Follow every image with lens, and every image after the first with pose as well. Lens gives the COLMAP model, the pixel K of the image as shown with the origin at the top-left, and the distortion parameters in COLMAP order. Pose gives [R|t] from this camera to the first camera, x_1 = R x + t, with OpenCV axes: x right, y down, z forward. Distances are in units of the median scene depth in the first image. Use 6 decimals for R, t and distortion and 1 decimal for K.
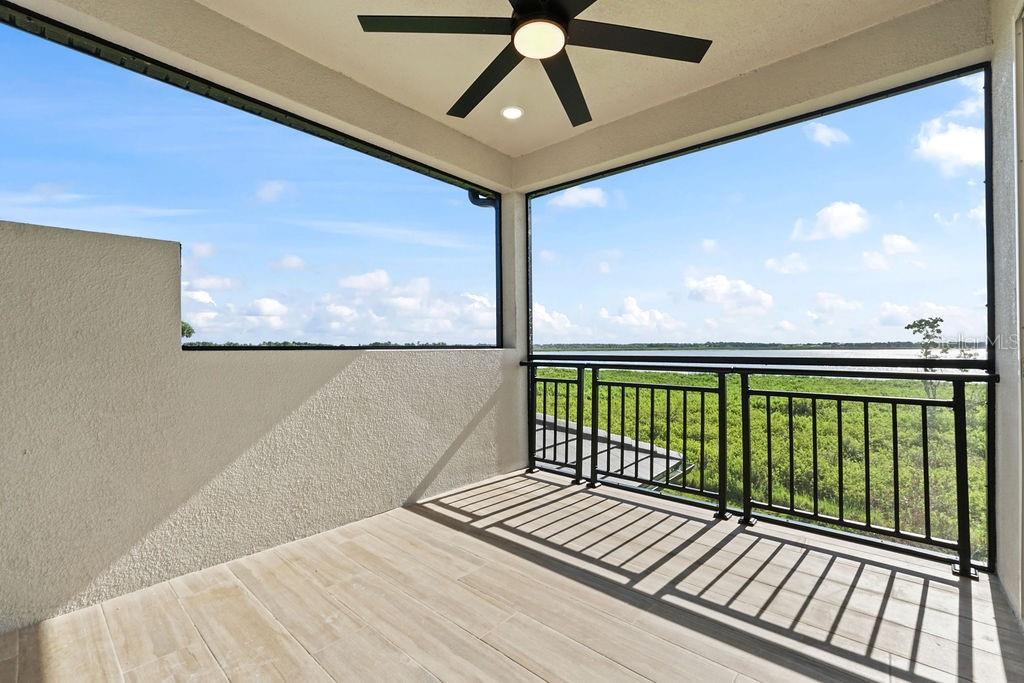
lens RADIAL K [[434.7, 0, 513.4], [0, 434.7, 341.3], [0, 0, 1]] dist [-0.000155, 0.000058]
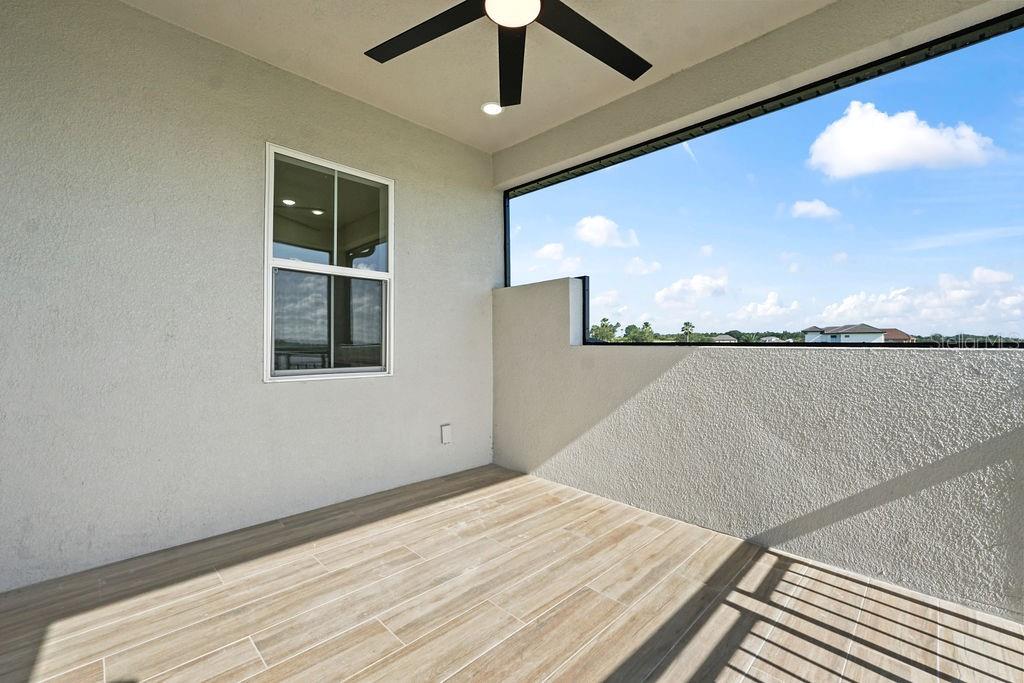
lens RADIAL K [[434.7, 0, 528.9], [0, 434.7, 343.5], [0, 0, 1]] dist [-0.000155, 0.000058]
pose [[-0.051110, 0.000491, -0.998693, 0.631433], [0.011554, 0.999933, -0.000100, 0.008452], [0.998626, -0.011544, -0.051113, 0.701594]]
